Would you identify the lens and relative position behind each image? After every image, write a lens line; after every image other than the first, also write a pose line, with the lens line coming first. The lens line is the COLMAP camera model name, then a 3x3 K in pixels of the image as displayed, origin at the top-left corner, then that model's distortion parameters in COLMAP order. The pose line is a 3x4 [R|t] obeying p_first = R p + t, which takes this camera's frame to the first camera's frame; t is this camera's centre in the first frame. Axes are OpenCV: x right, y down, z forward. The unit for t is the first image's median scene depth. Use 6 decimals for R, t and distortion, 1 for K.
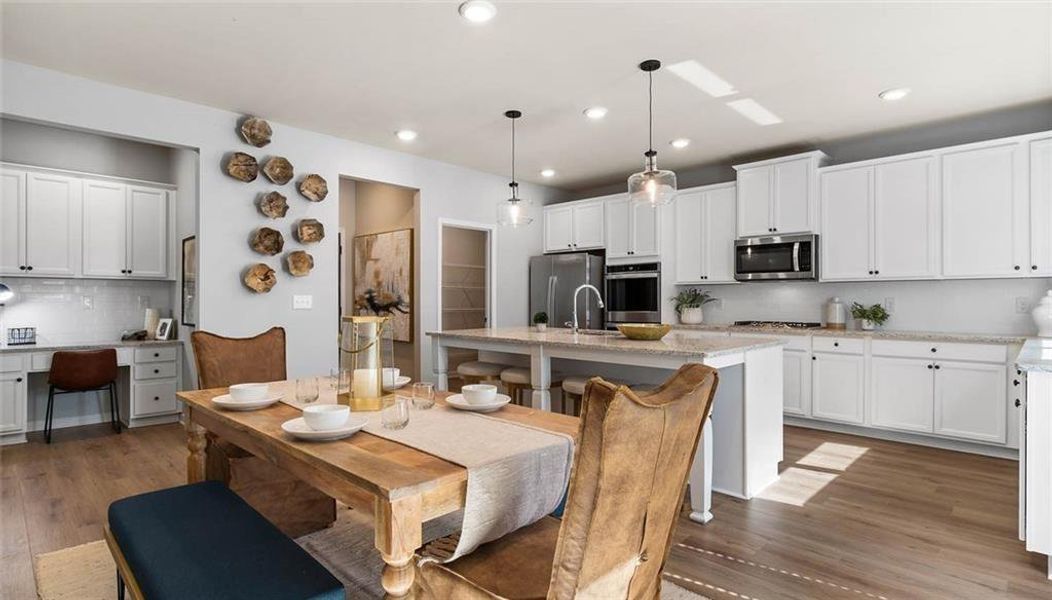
lens RADIAL K [[515.5, 0, 529.6], [0, 515.5, 300.1], [0, 0, 1]] dist [0.000236, -0.002572]
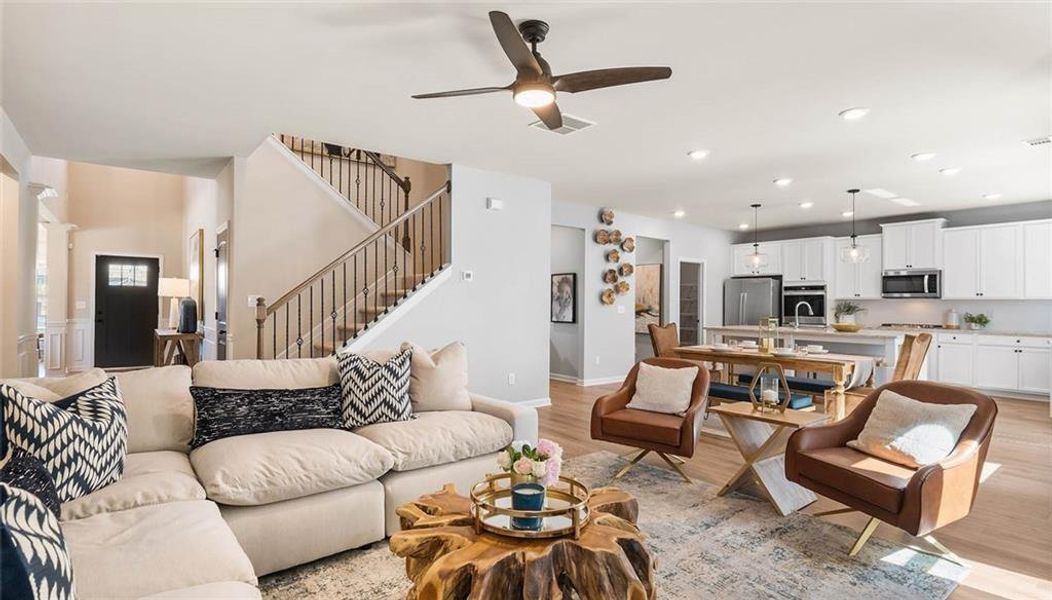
lens RADIAL K [[515.5, 0, 526.8], [0, 515.5, 301.3], [0, 0, 1]] dist [0.000236, -0.002572]
pose [[0.990782, 0.005914, -0.135334, -0.503918], [-0.006764, 0.999960, -0.005821, -0.011771], [0.135294, 0.006683, 0.990783, -0.767403]]
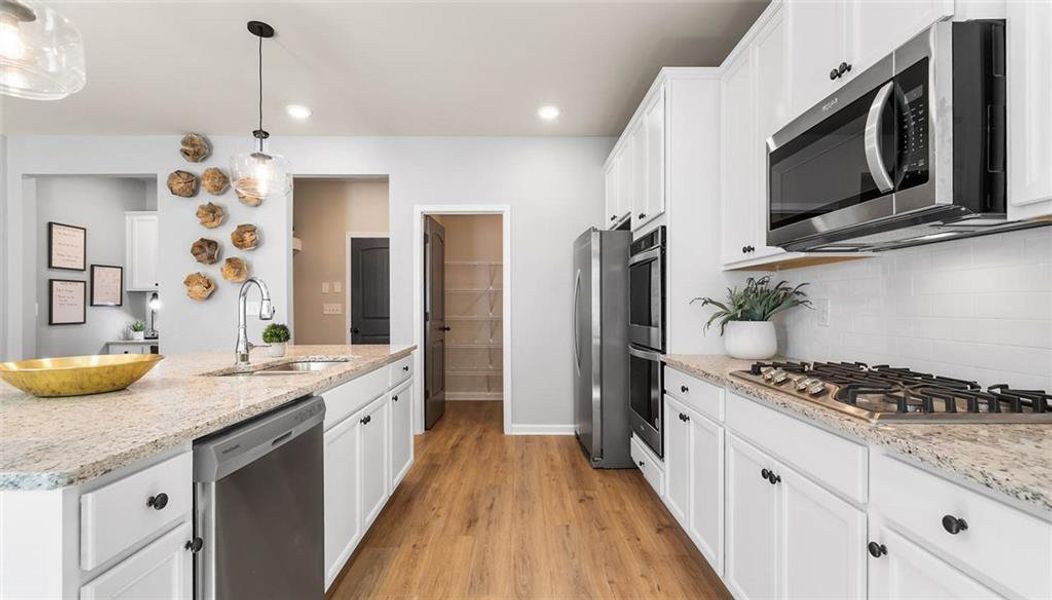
lens RADIAL K [[479.1, 0, 523.9], [0, 479.1, 305.8], [0, 0, 1]] dist [0.006110, -0.001817]
pose [[0.700188, -0.005035, -0.713941, 0.572045], [0.002214, 0.999986, -0.004880, 0.003383], [0.713955, 0.001837, 0.700189, 0.703210]]
